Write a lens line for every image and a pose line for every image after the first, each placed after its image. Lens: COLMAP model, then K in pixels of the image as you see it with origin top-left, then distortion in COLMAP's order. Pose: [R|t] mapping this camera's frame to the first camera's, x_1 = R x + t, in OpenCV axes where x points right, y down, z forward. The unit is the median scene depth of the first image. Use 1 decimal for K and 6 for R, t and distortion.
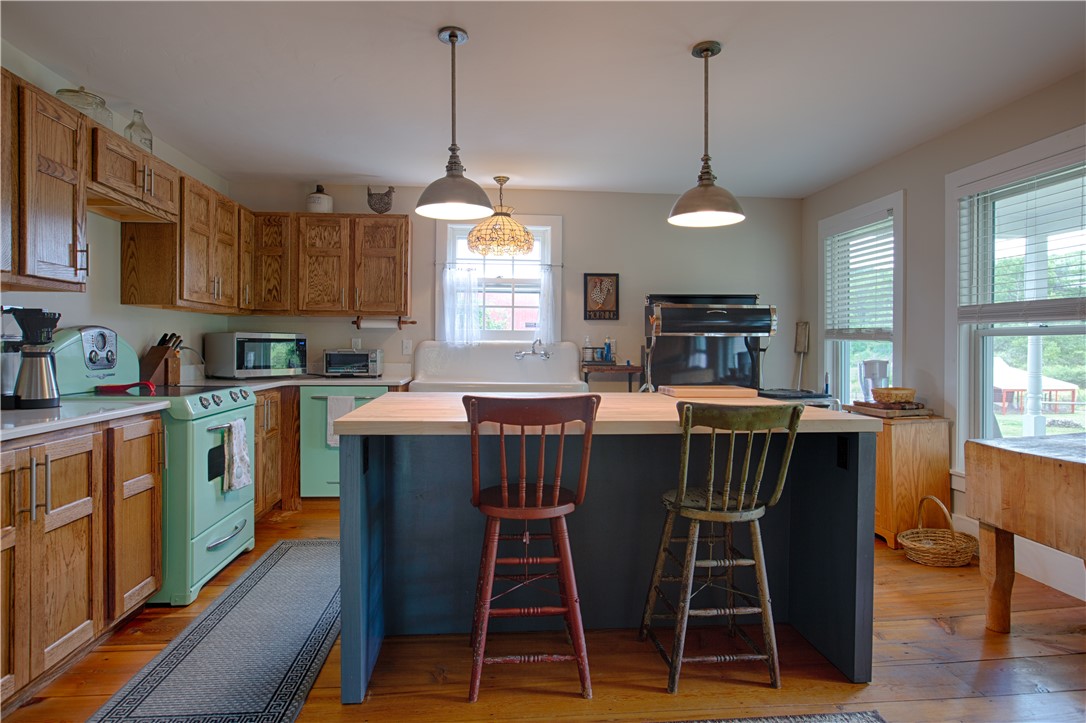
lens RADIAL K [[621.1, 0, 507.5], [0, 621.1, 351.5], [0, 0, 1]] dist [-0.057176, 0.041652]
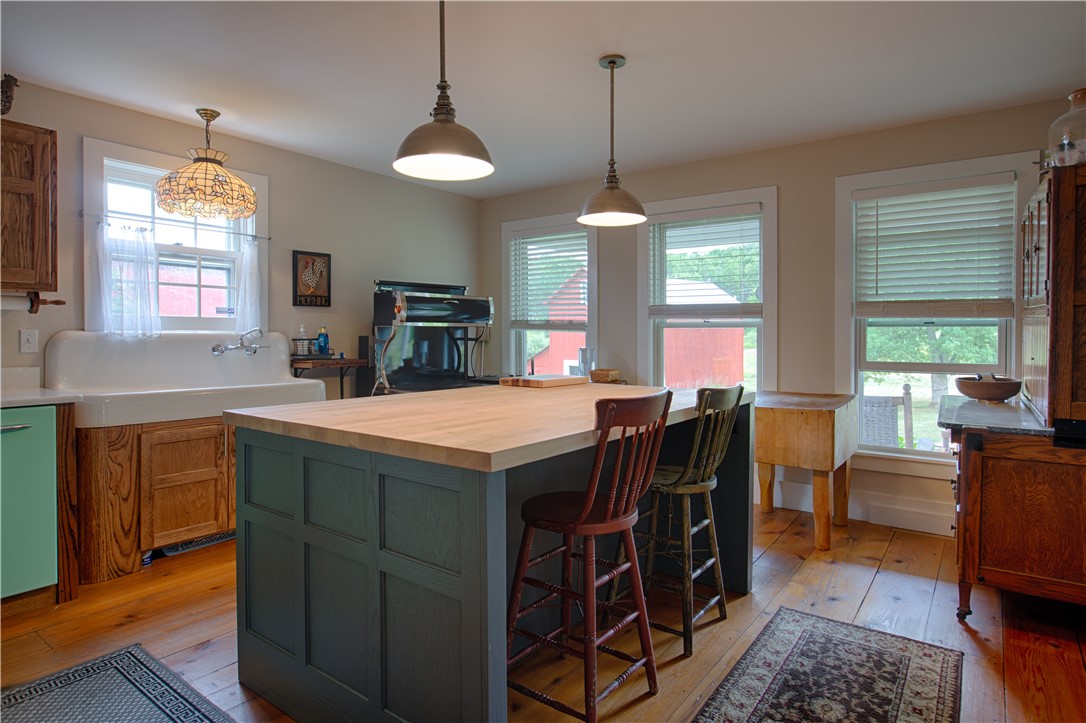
lens RADIAL K [[635.6, 0, 543.1], [0, 635.6, 342.0], [0, 0, 1]] dist [-0.057568, 0.048966]
pose [[0.645155, -0.013928, 0.763925, -0.458743], [0.010729, 0.999900, 0.009170, -0.009378], [-0.763976, 0.002280, 0.645240, 0.289496]]
